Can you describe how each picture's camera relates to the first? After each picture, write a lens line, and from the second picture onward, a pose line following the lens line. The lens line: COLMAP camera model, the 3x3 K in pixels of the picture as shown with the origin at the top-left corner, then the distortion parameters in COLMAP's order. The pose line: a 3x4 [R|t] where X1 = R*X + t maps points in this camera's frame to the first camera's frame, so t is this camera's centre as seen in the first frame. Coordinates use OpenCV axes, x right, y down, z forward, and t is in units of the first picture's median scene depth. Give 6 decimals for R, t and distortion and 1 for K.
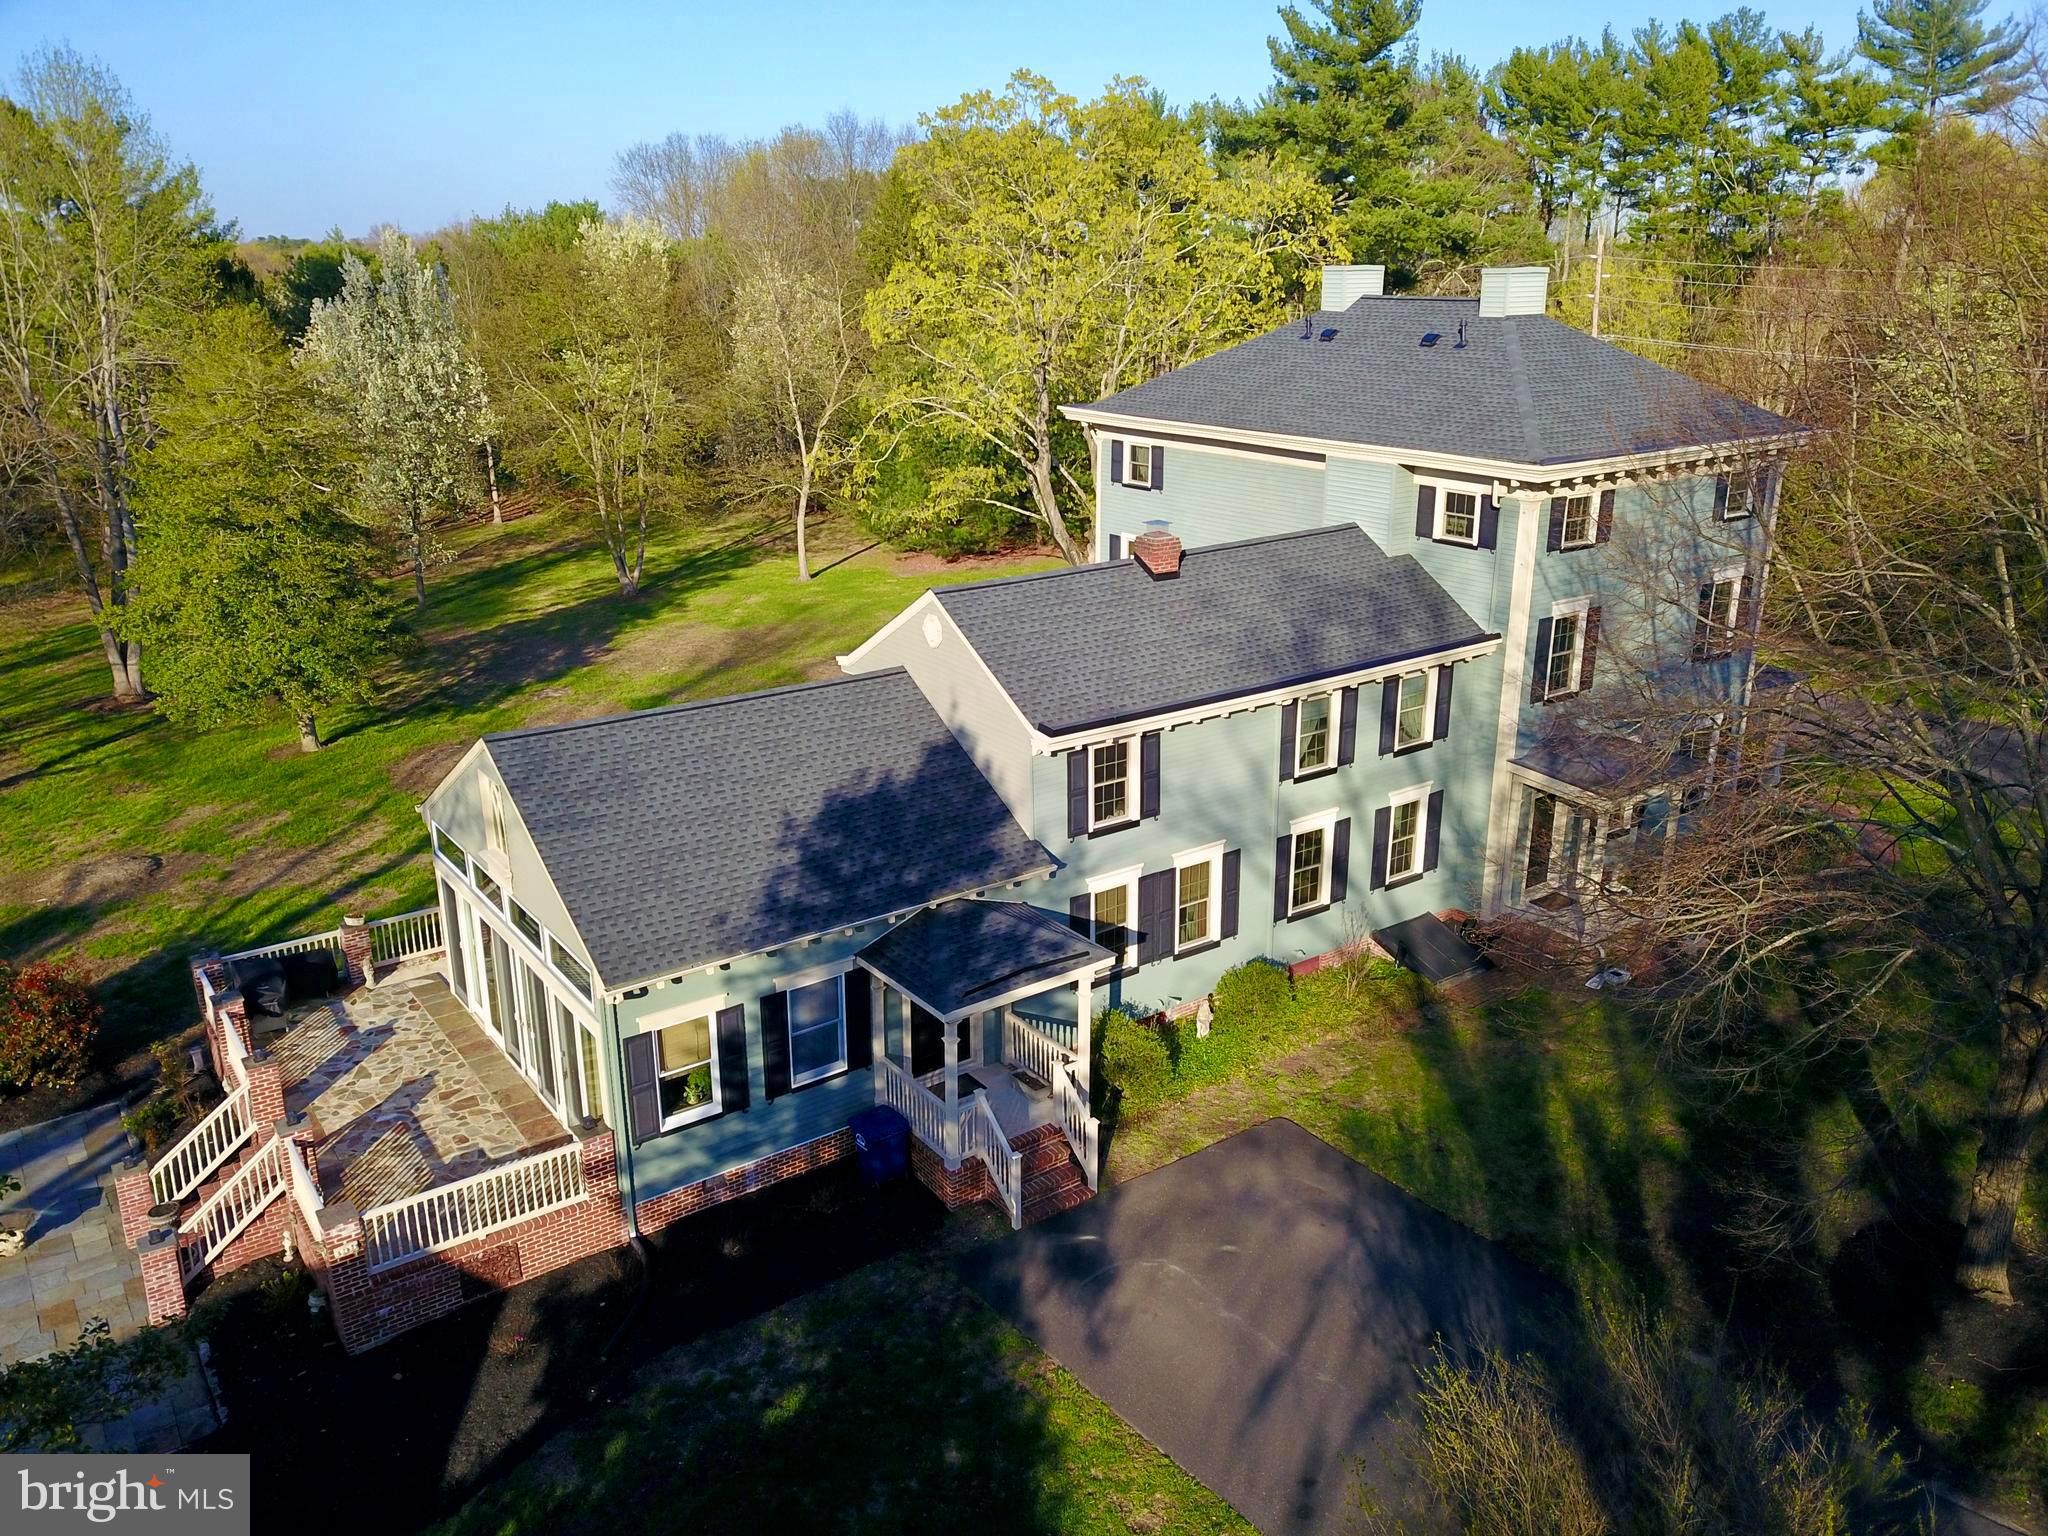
lens RADIAL K [[1548.8, 0, 1026.5], [0, 1548.8, 760.8], [0, 0, 1]] dist [0.009057, -0.001343]
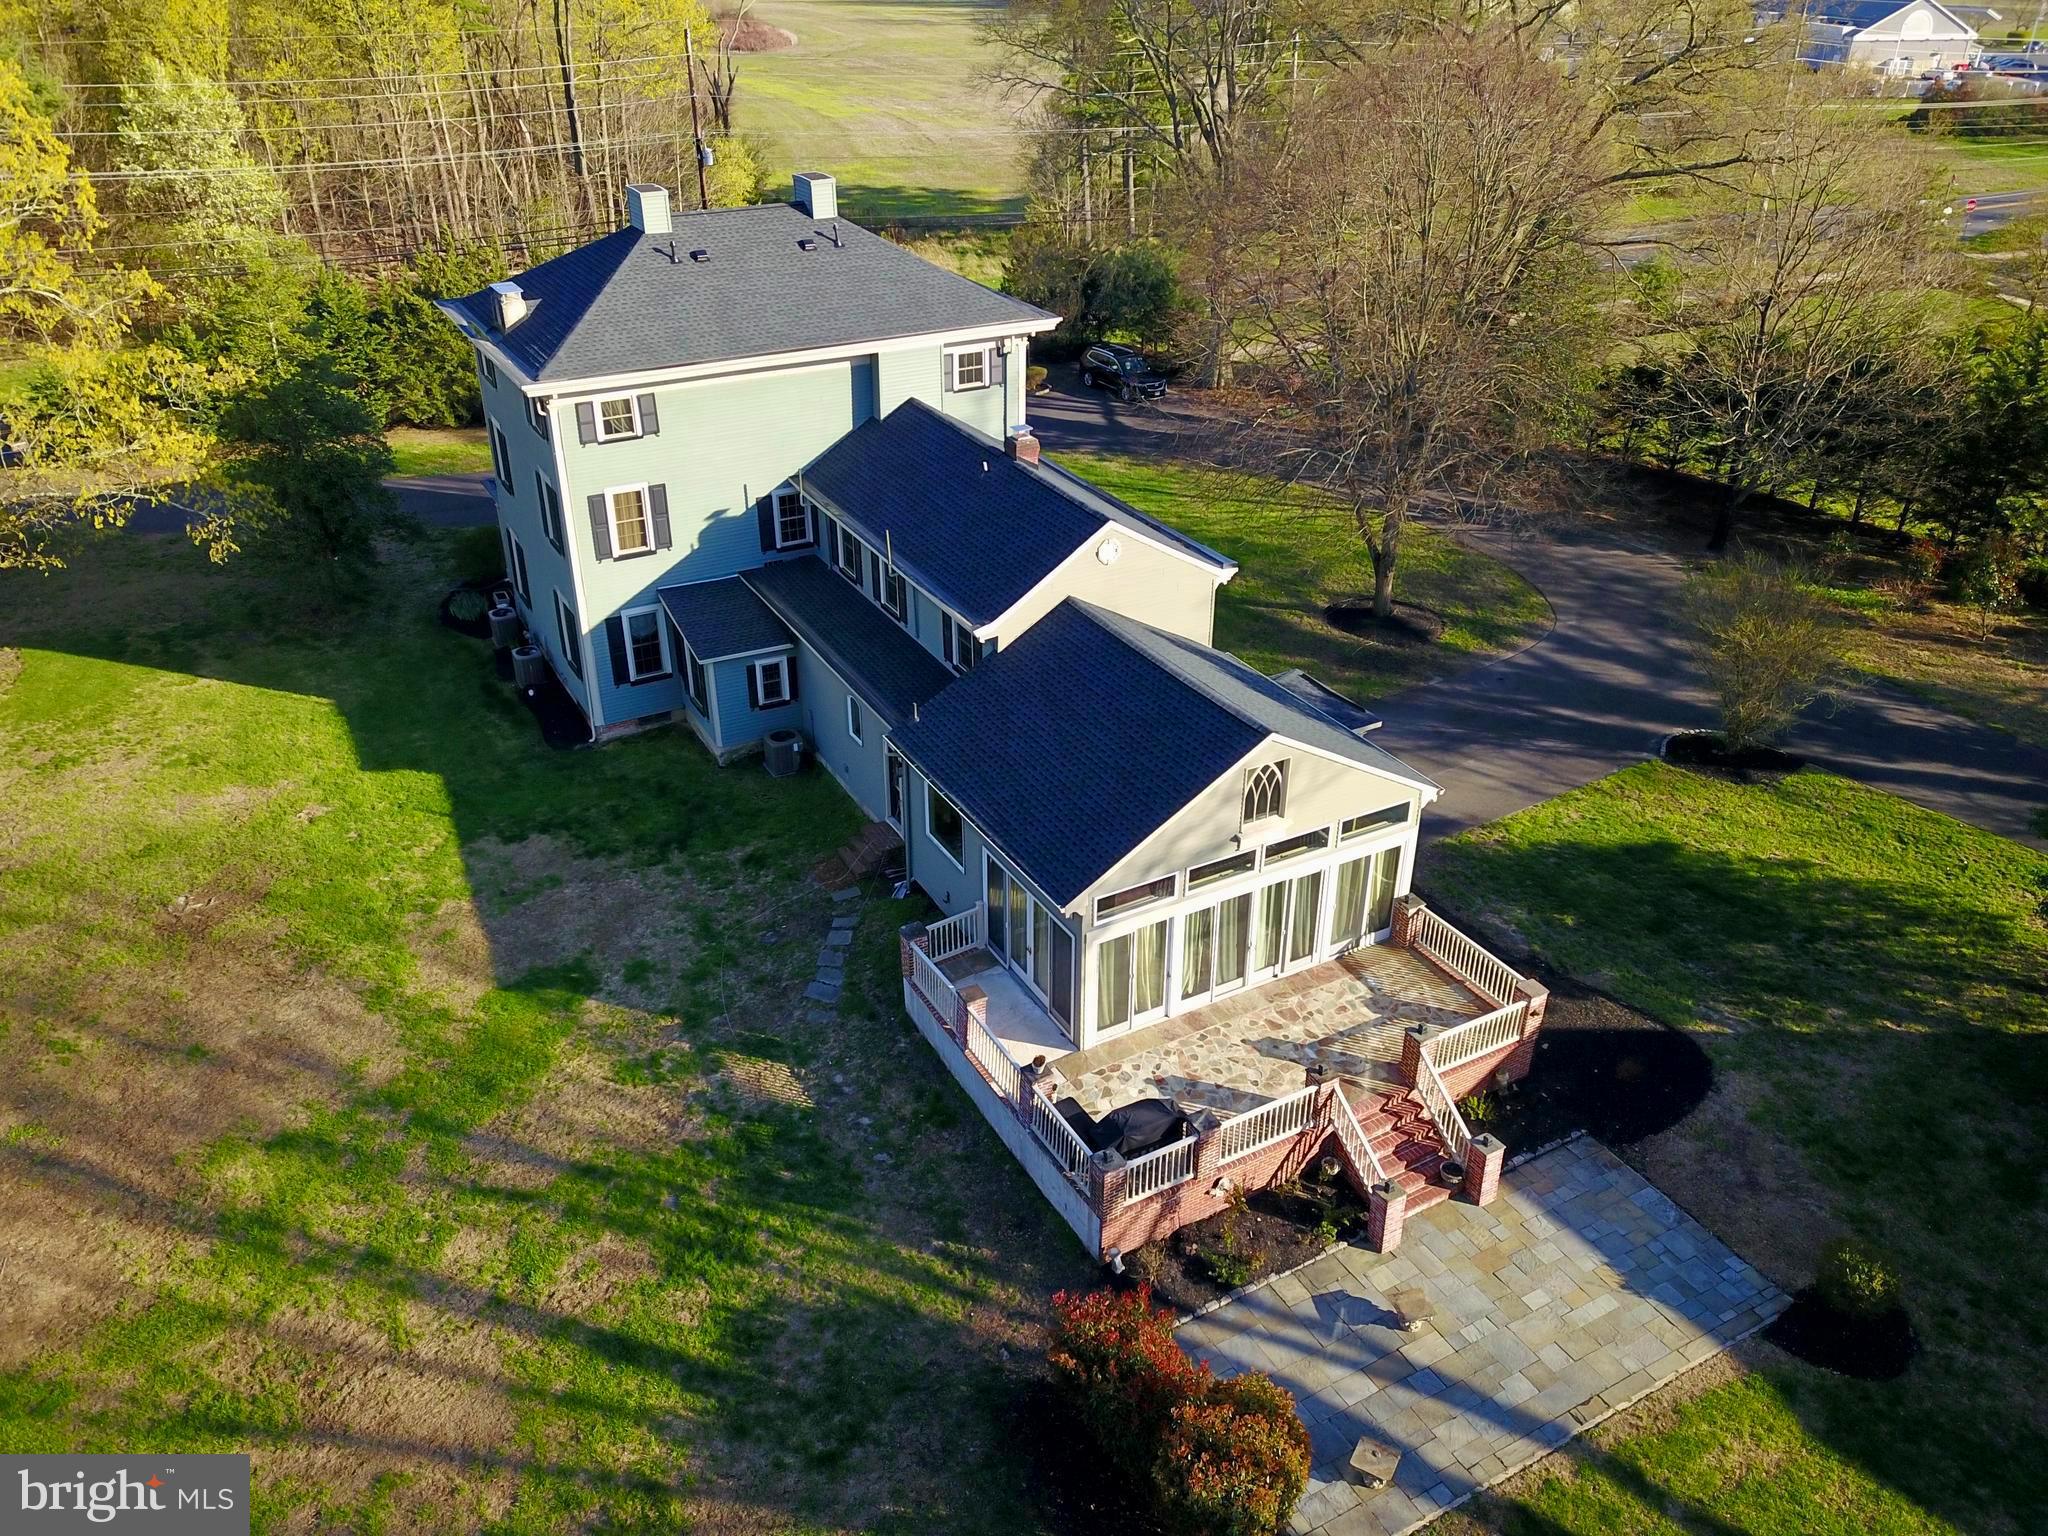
lens RADIAL K [[1560.4, 0, 1017.9], [0, 1560.4, 758.7], [0, 0, 1]] dist [0.004276, -0.000180]
pose [[0.117870, -0.475044, 0.872032, -1.151946], [0.306351, 0.852716, 0.423113, -0.456626], [-0.944593, 0.217275, 0.246040, 0.714302]]
